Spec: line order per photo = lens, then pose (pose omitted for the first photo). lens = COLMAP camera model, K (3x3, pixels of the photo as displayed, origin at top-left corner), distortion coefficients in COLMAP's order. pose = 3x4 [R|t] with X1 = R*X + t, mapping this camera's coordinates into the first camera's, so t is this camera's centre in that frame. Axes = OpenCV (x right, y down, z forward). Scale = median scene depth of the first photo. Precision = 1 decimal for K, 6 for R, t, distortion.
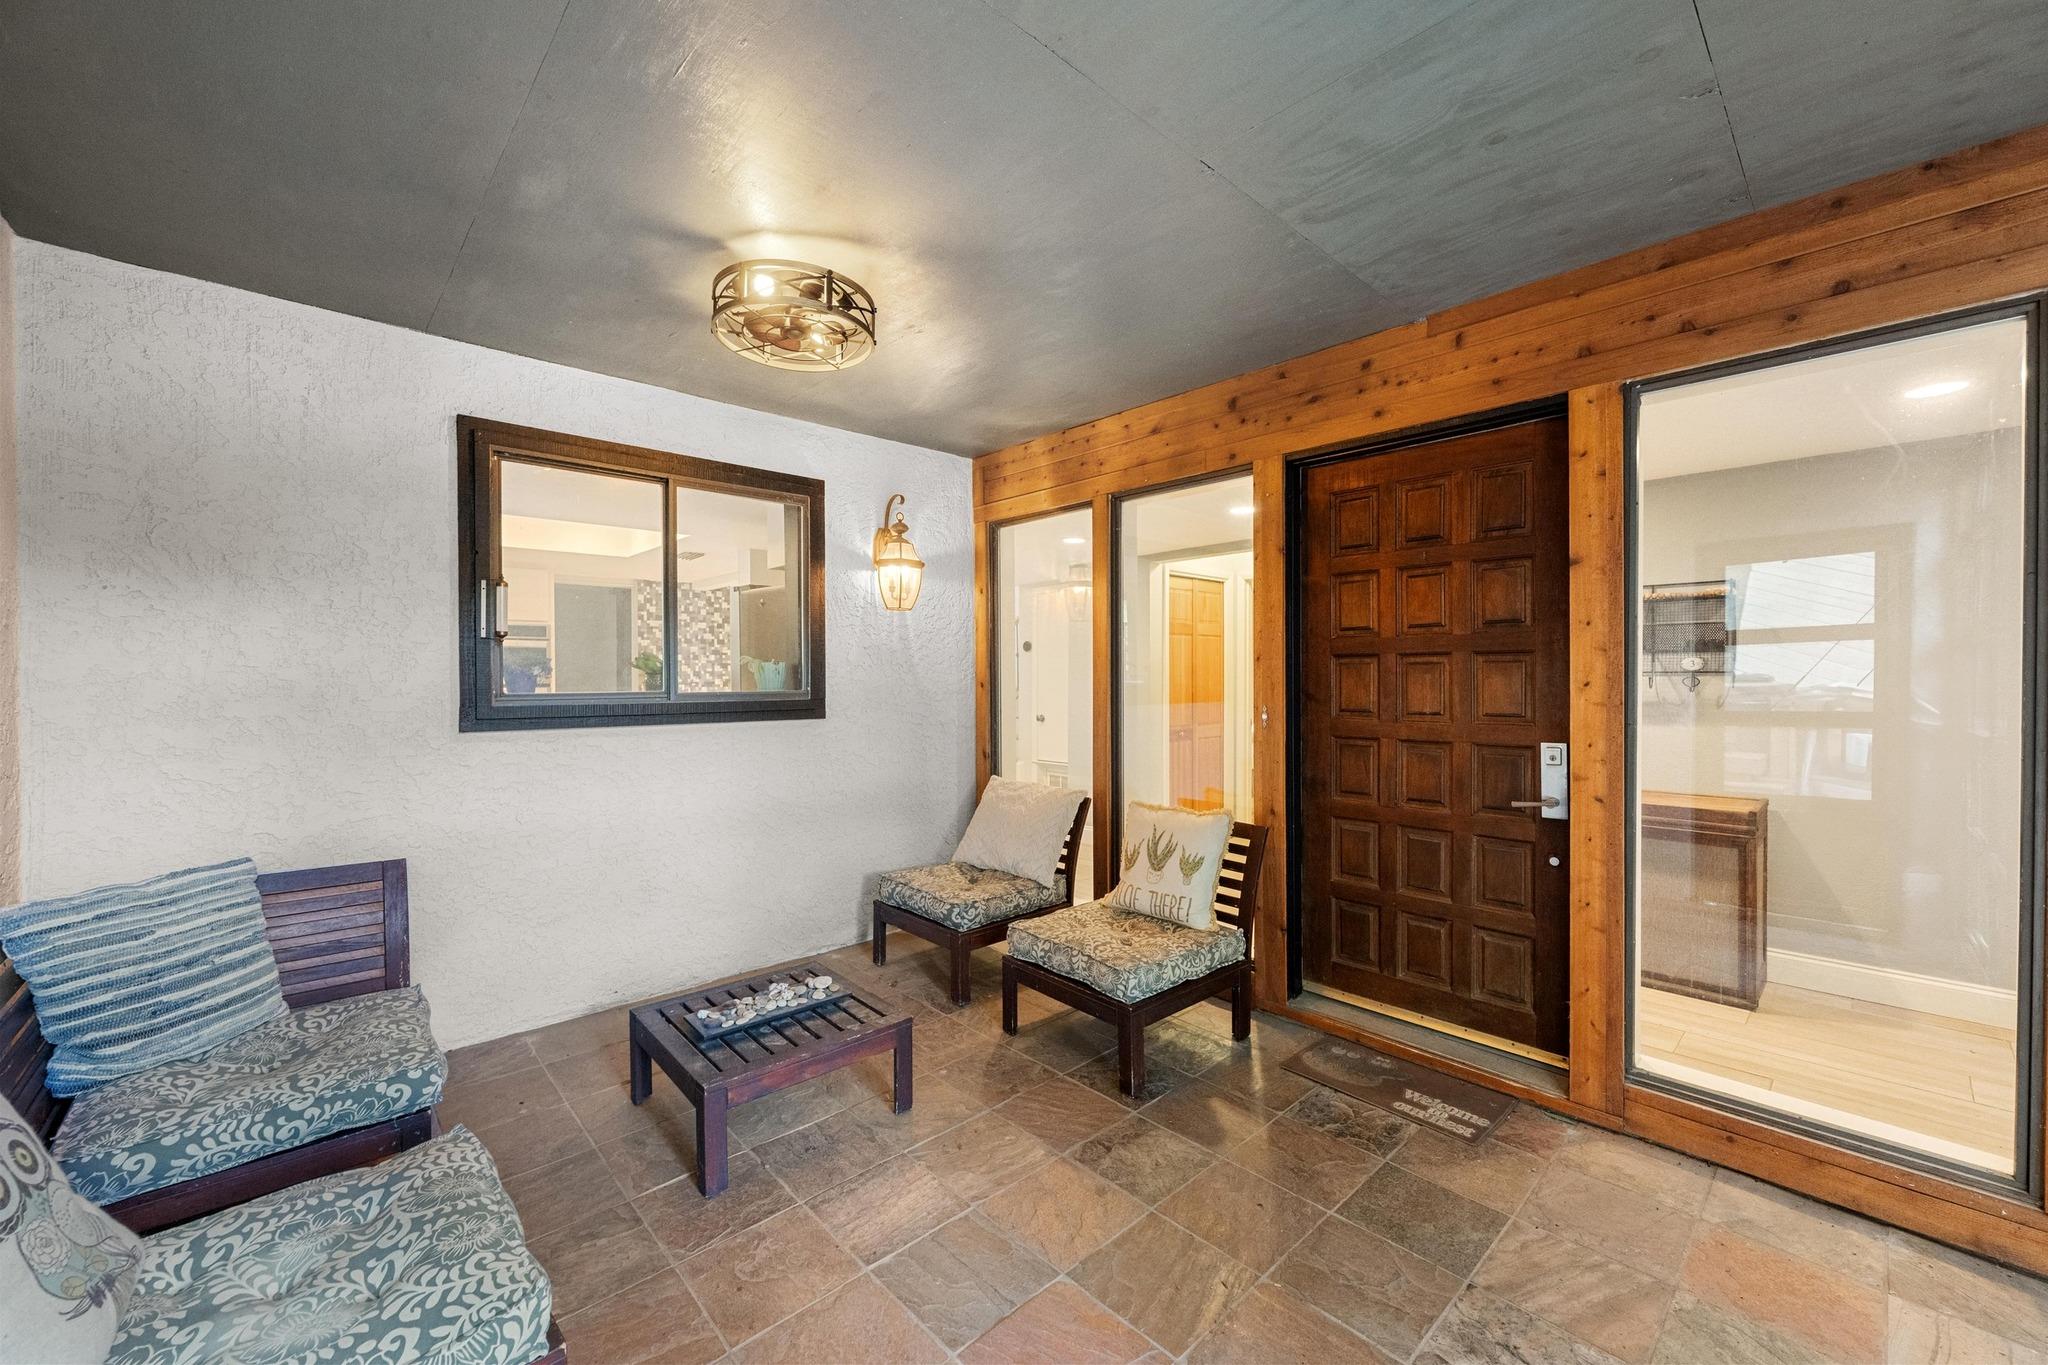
lens RADIAL K [[808.9, 0, 1022.5], [0, 808.9, 679.3], [0, 0, 1]] dist [0.001581, -0.000740]
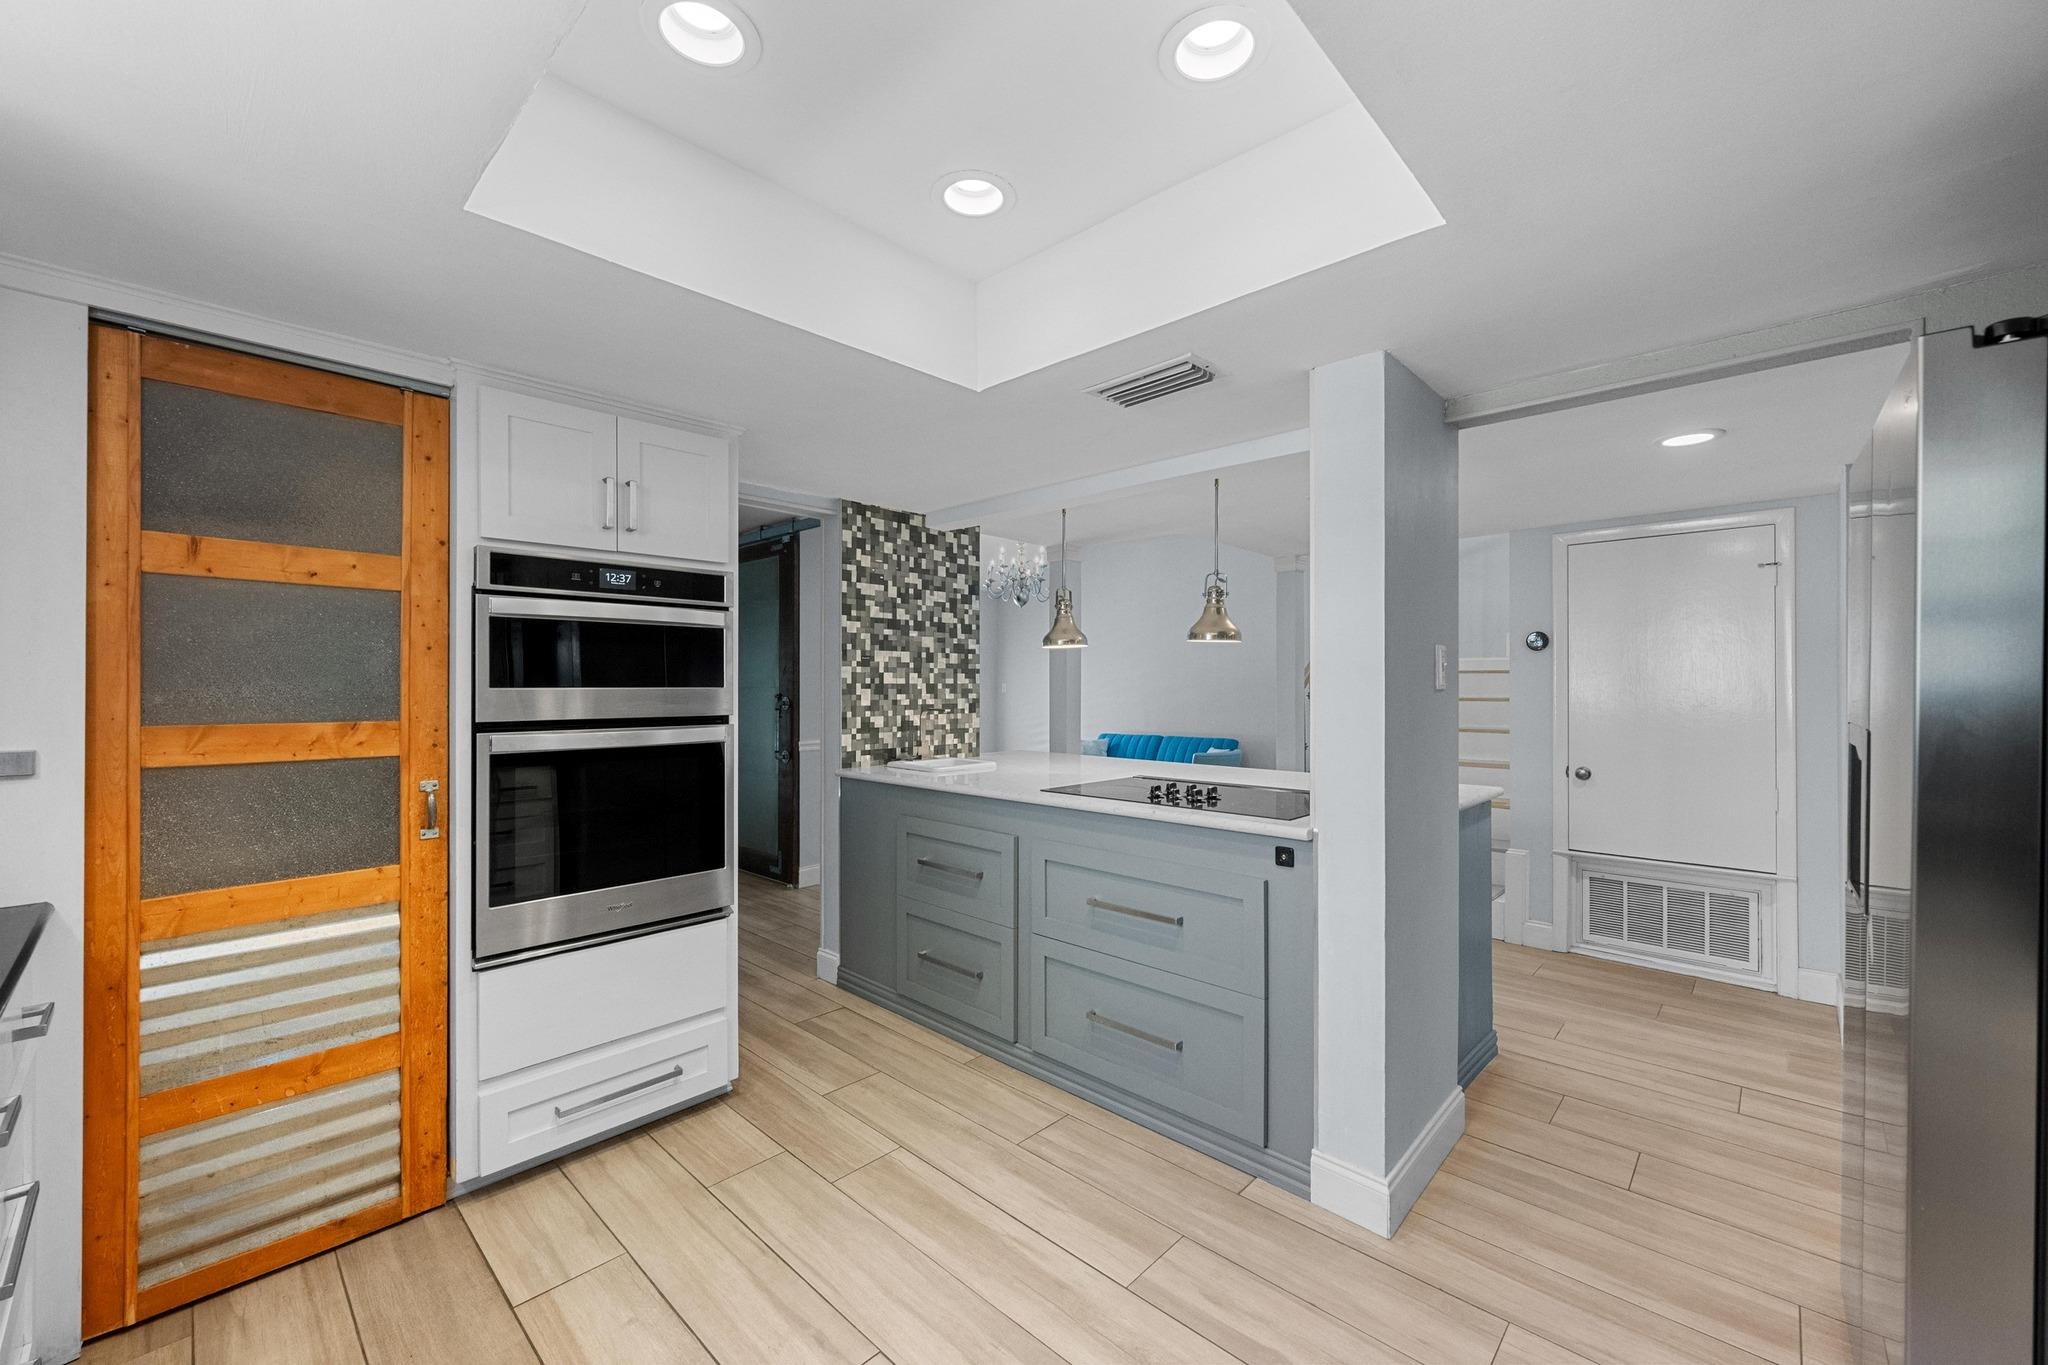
lens RADIAL K [[808.9, 0, 1025.5], [0, 808.9, 683.3], [0, 0, 1]] dist [0.001581, -0.000740]
pose [[0.997394, 0.004914, 0.071973, -0.377752], [-0.004411, 0.999965, -0.007147, -0.006763], [-0.072006, 0.006811, 0.997381, 0.470718]]
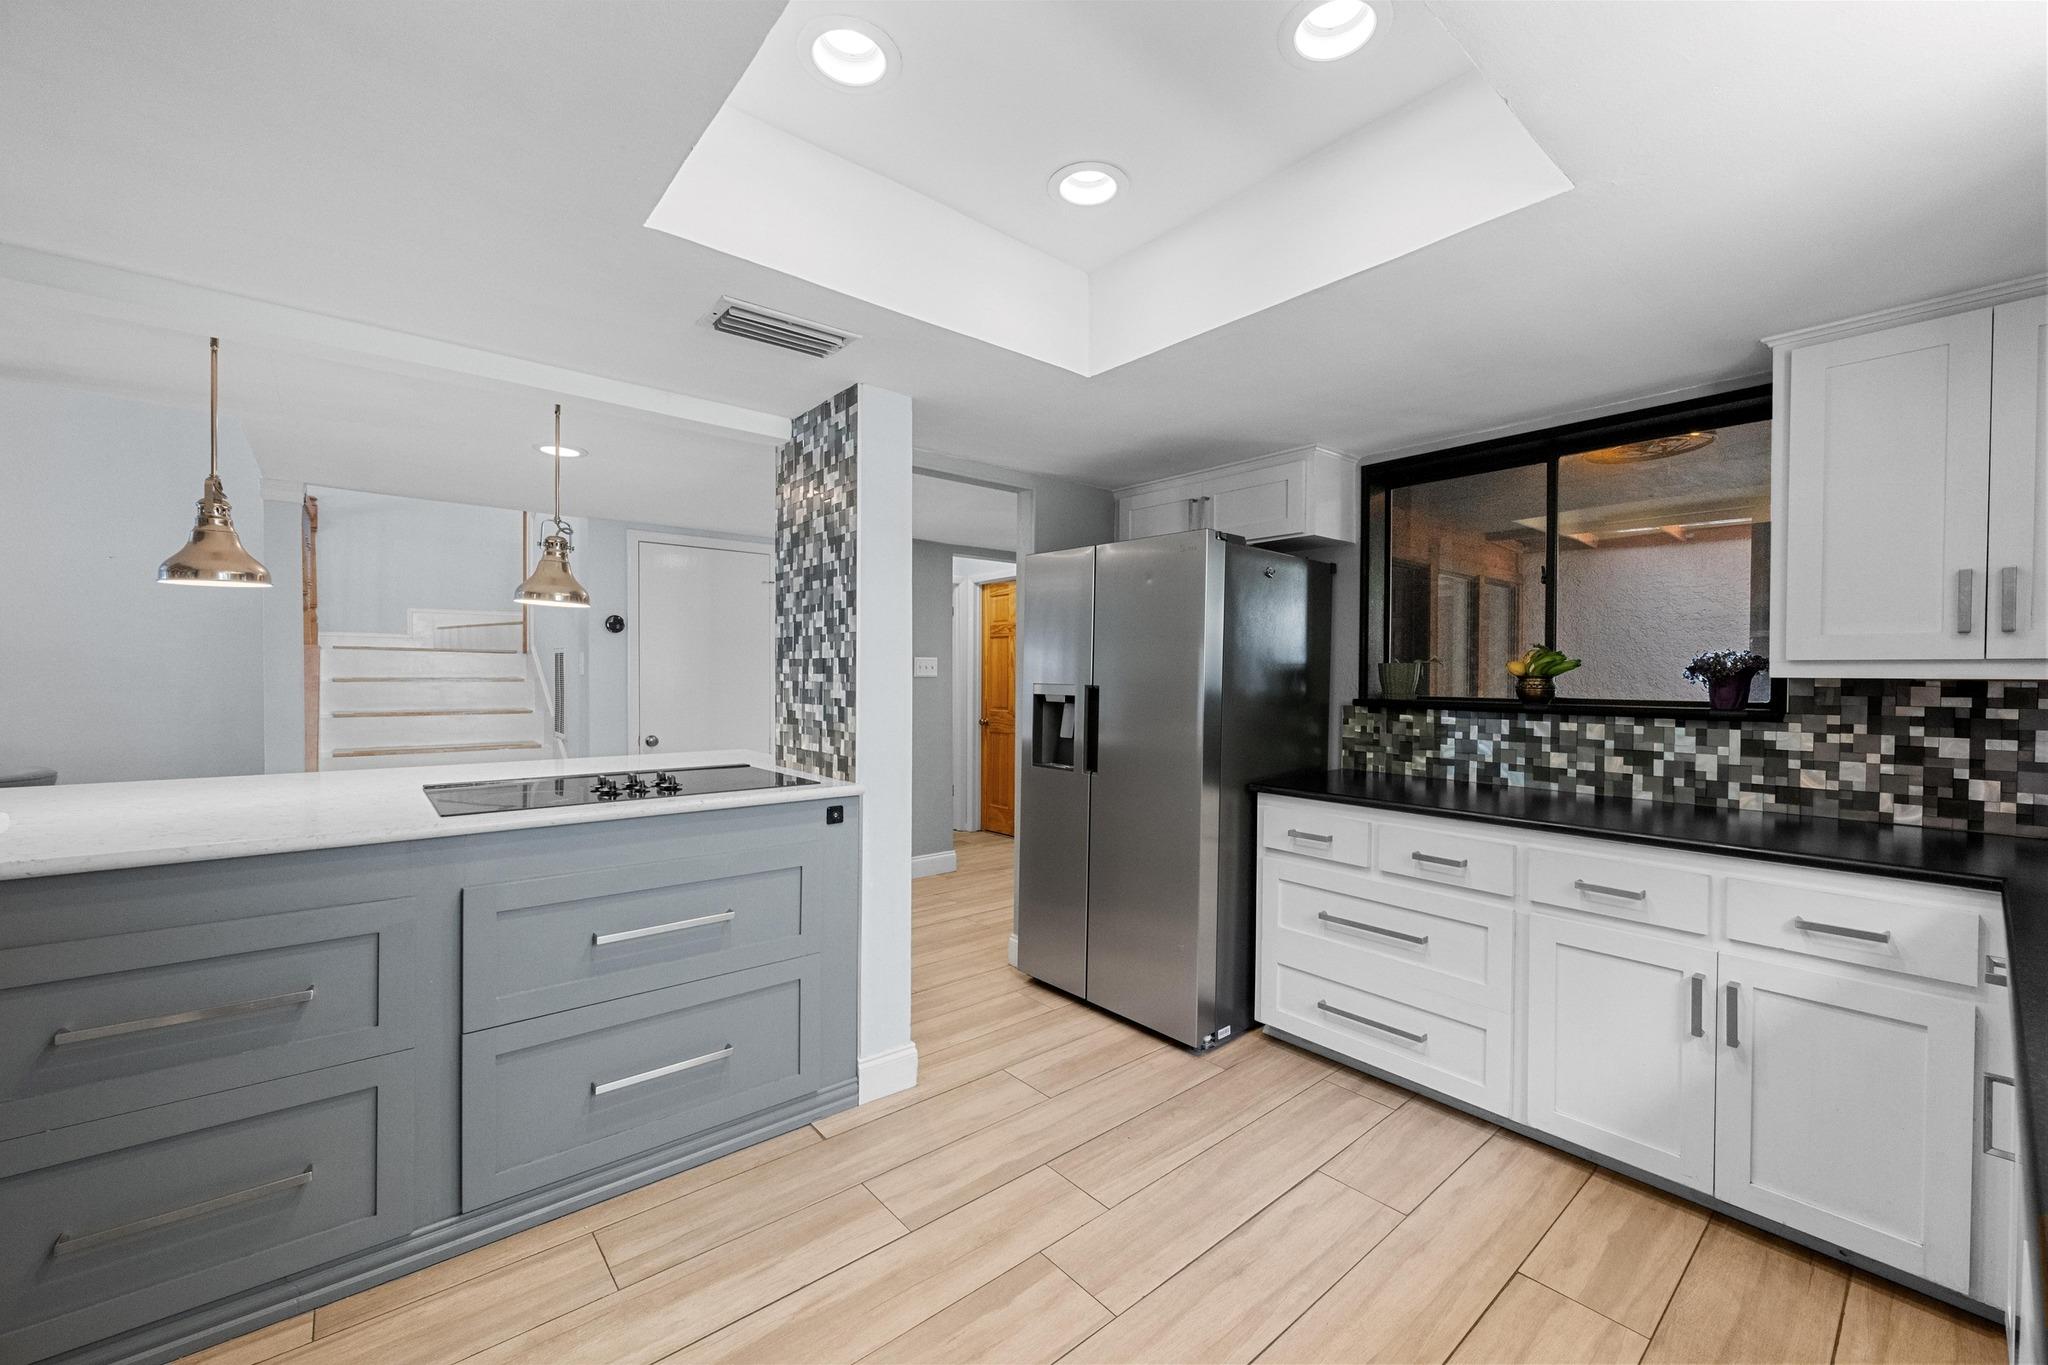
lens RADIAL K [[808.9, 0, 1026.8], [0, 808.9, 682.2], [0, 0, 1]] dist [0.001581, -0.000740]
pose [[0.043997, -0.003475, 0.999026, -0.576286], [-0.003805, 0.999986, 0.003646, -0.000997], [-0.999024, -0.003962, 0.043983, 0.660809]]
